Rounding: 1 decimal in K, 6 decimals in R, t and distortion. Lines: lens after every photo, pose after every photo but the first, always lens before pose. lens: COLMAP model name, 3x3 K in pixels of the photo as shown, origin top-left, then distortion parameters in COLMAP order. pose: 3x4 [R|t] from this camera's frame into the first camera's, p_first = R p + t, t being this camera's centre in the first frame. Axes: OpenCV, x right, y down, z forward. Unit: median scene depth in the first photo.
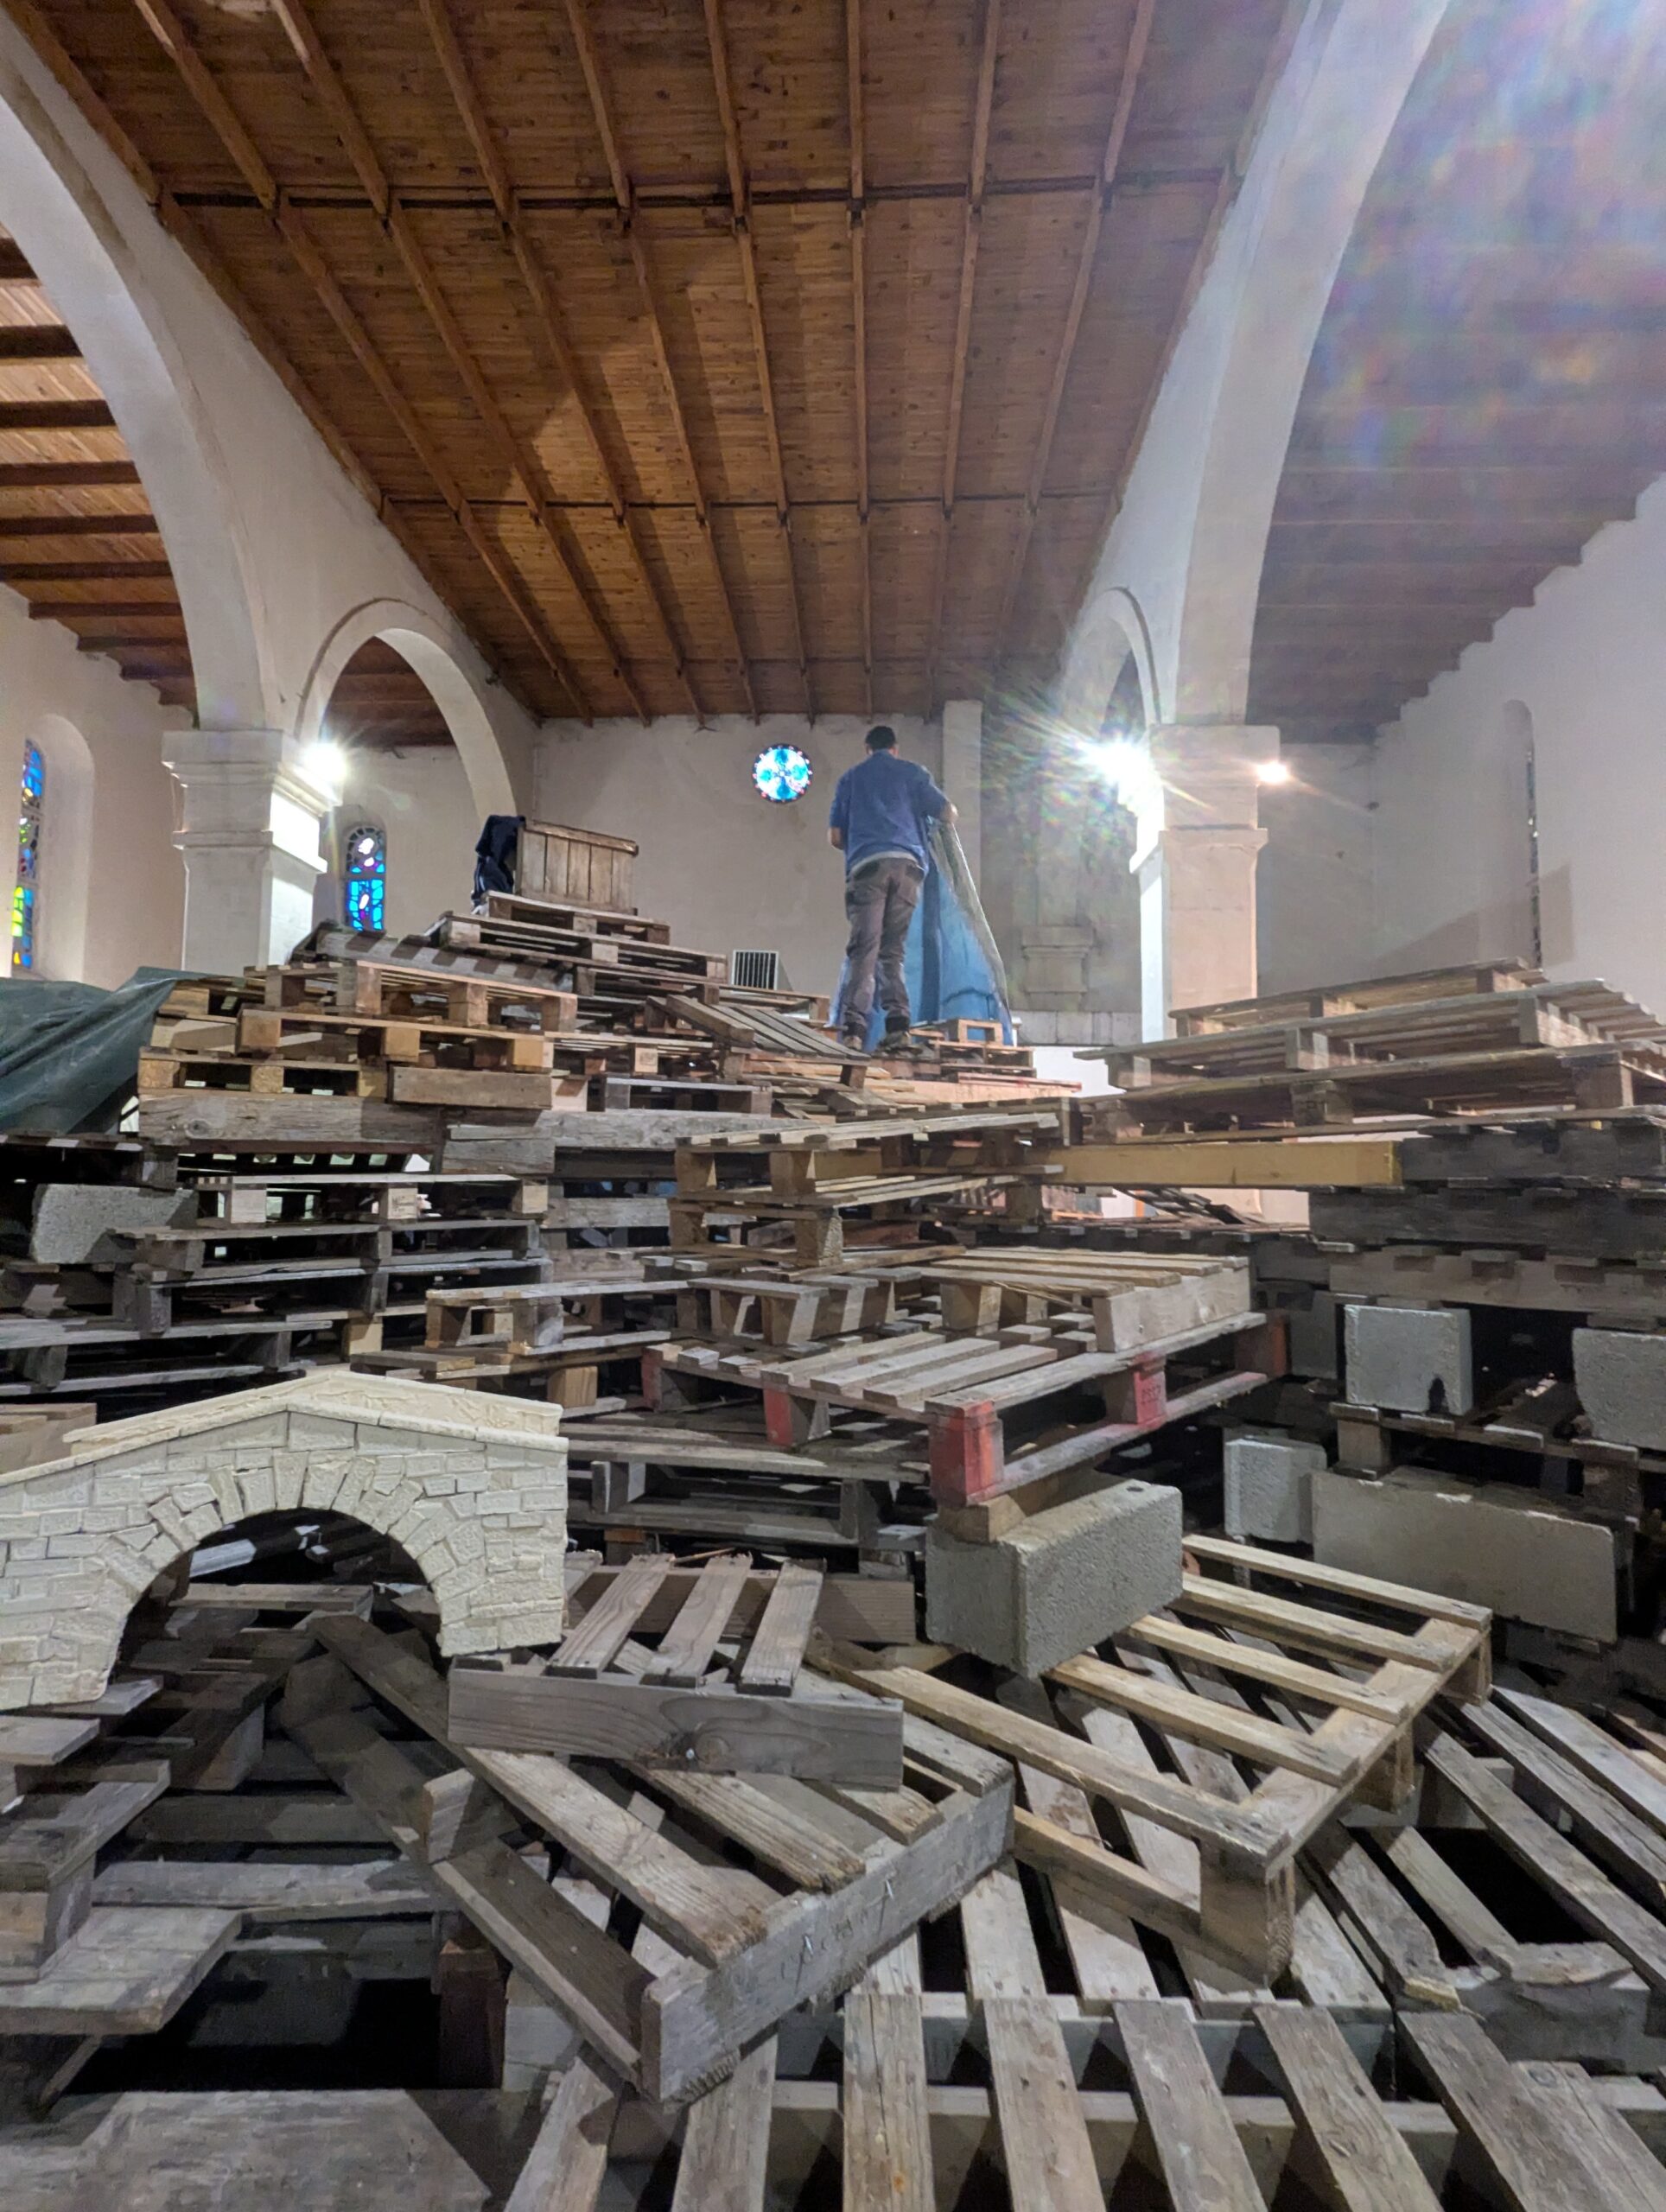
lens RADIAL K [[1057.6, 0, 824.1], [0, 1057.6, 1100.7], [0, 0, 1]] dist [-0.001867, 0.000712]
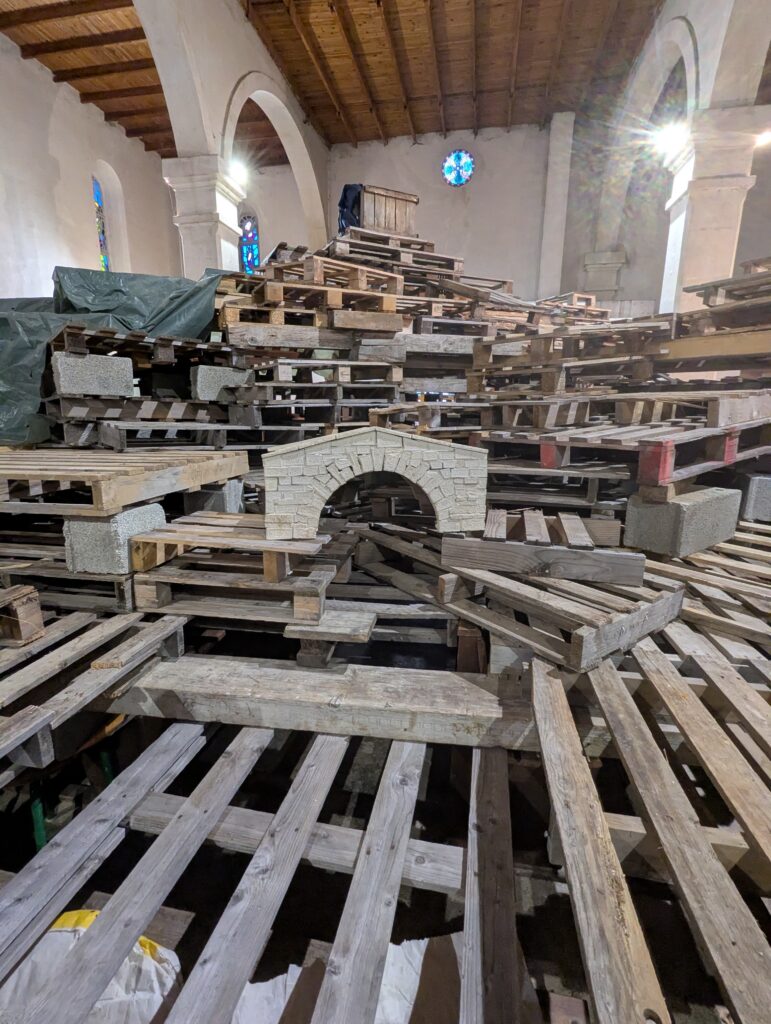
lens RADIAL K [[489.6, 0, 379.9], [0, 489.6, 512.7], [0, 0, 1]] dist [-0.001867, 0.000712]
pose [[0.988899, 0.026749, -0.146162, -0.122486], [0.017363, 0.956122, 0.292455, 0.055106], [0.147572, -0.291746, 0.945043, -0.027630]]
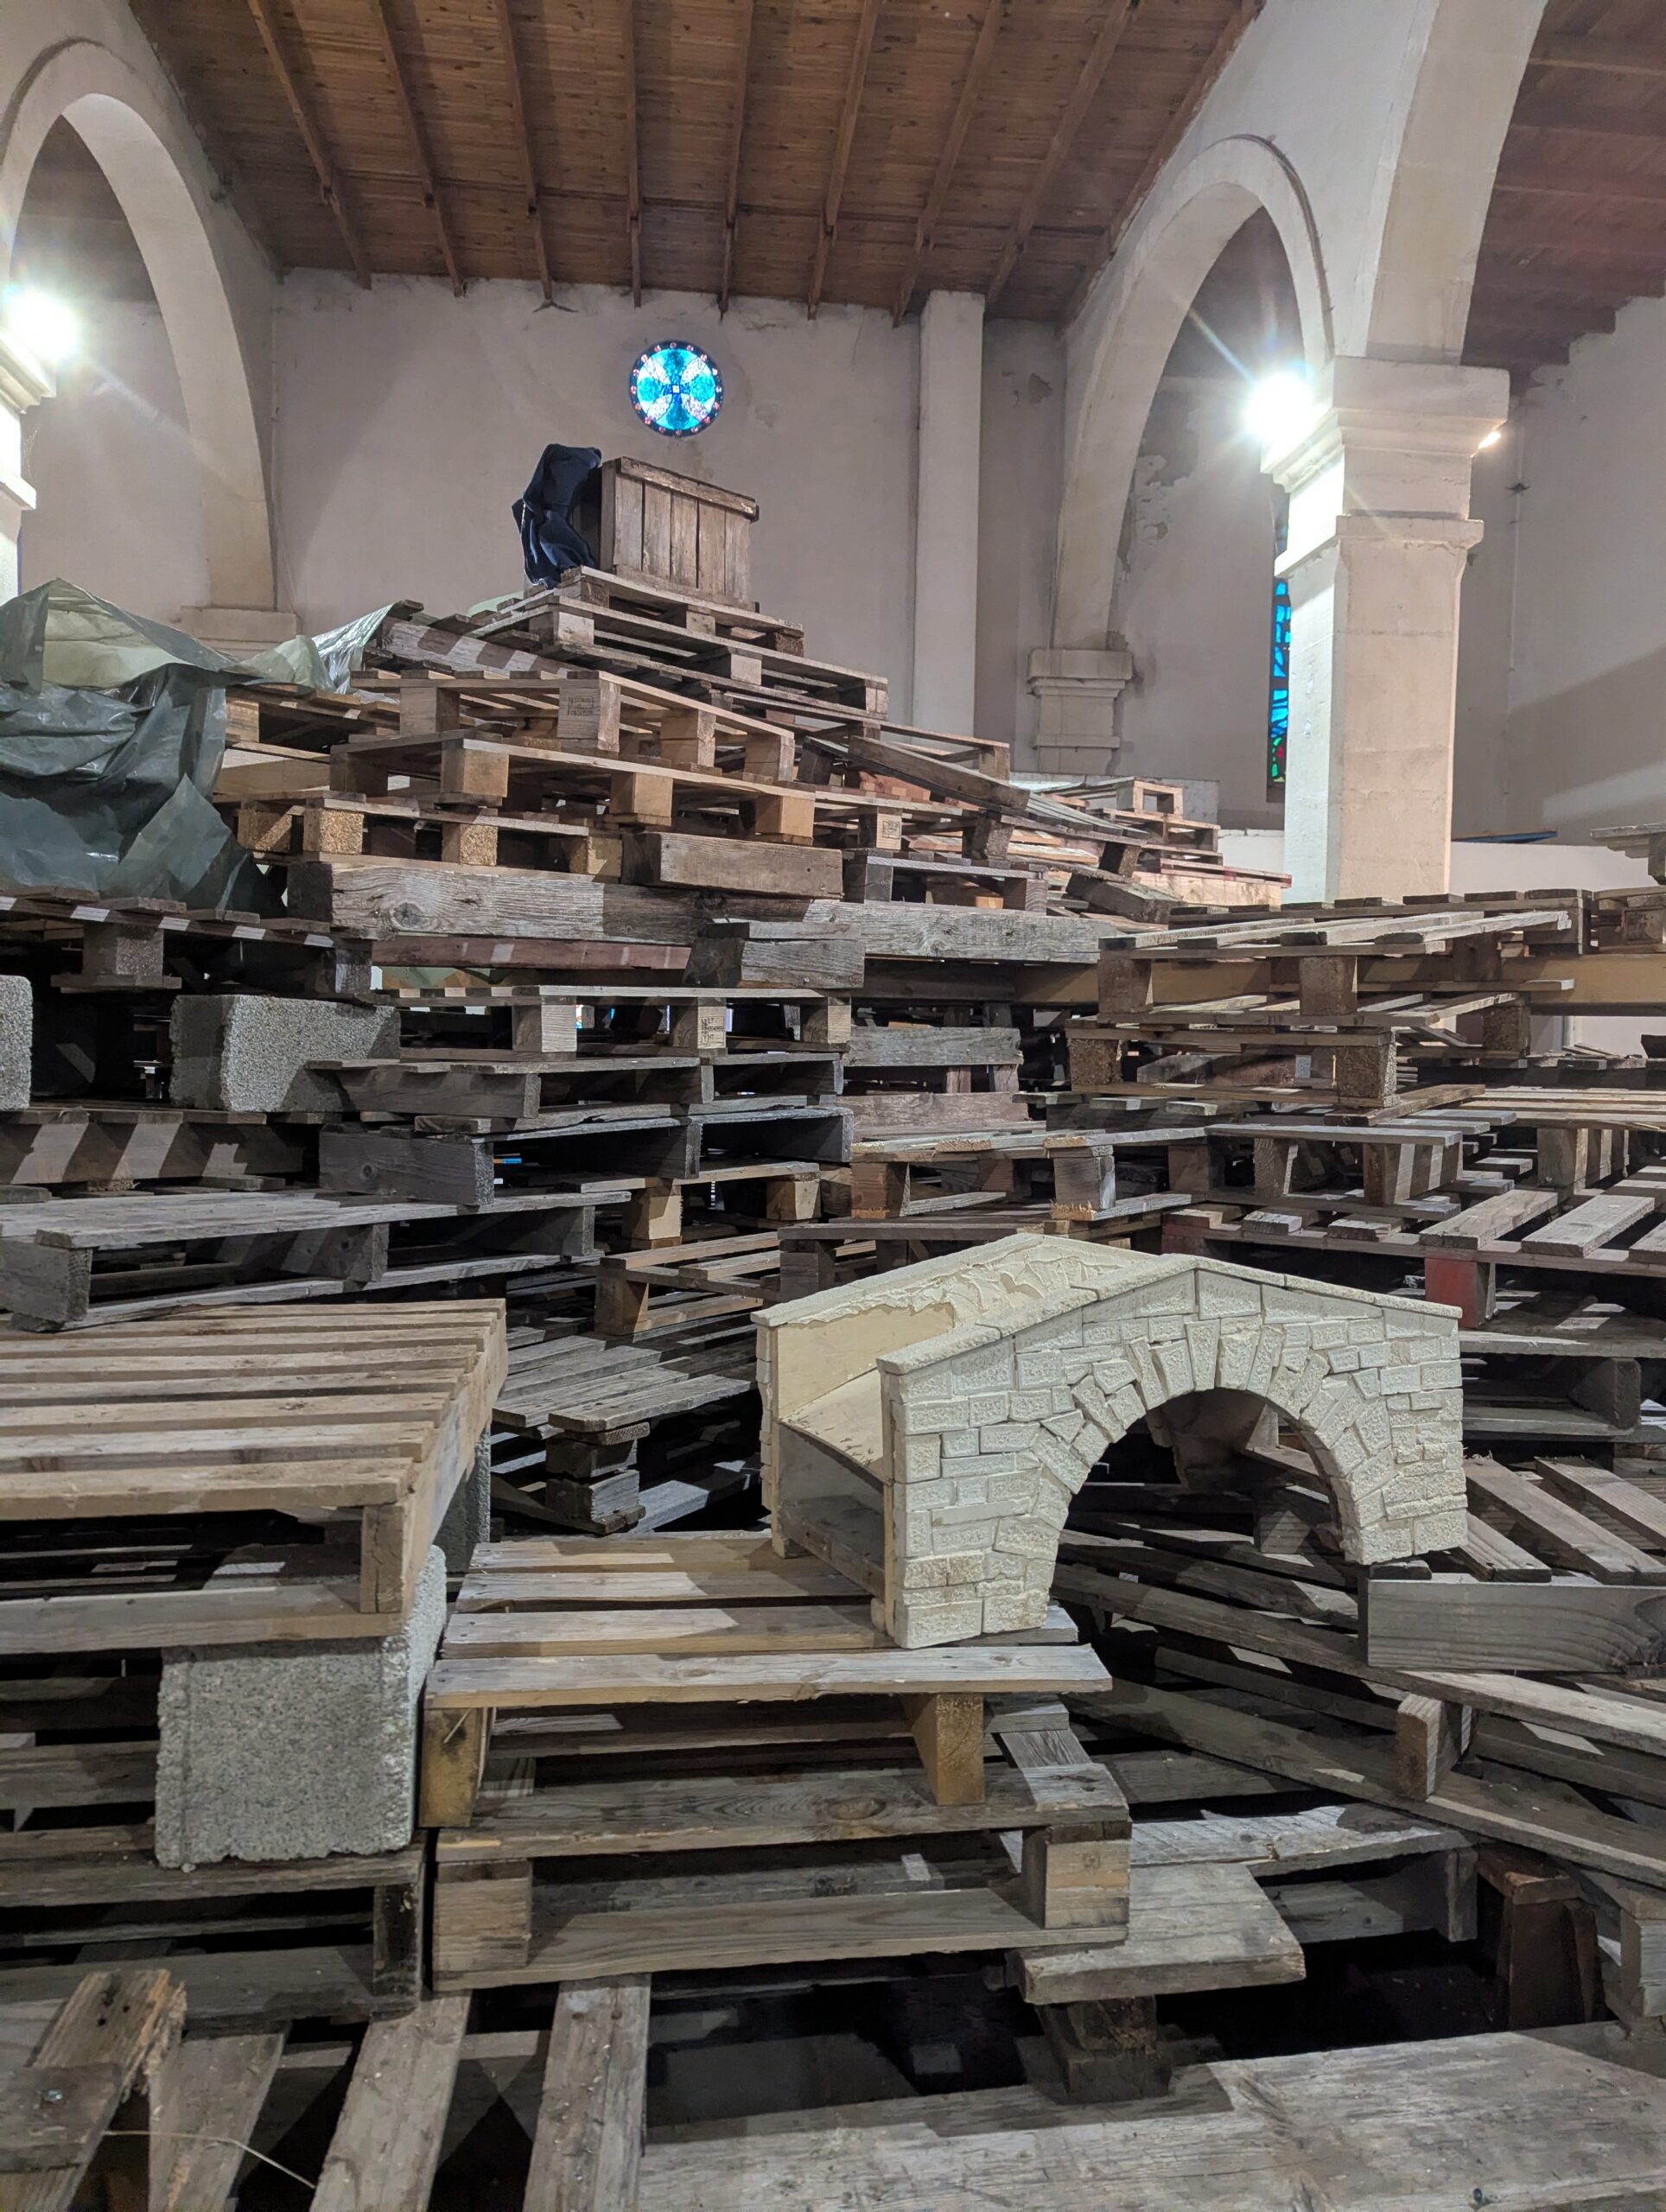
lens RADIAL K [[1564.6, 0, 836.1], [0, 1564.6, 1066.0], [0, 0, 1]] dist [0.066593, -0.063003]
pose [[0.987525, -0.001046, 0.157462, -0.348293], [-0.015163, 0.994699, 0.101703, 0.011132], [-0.156733, -0.102822, 0.982274, -0.030948]]
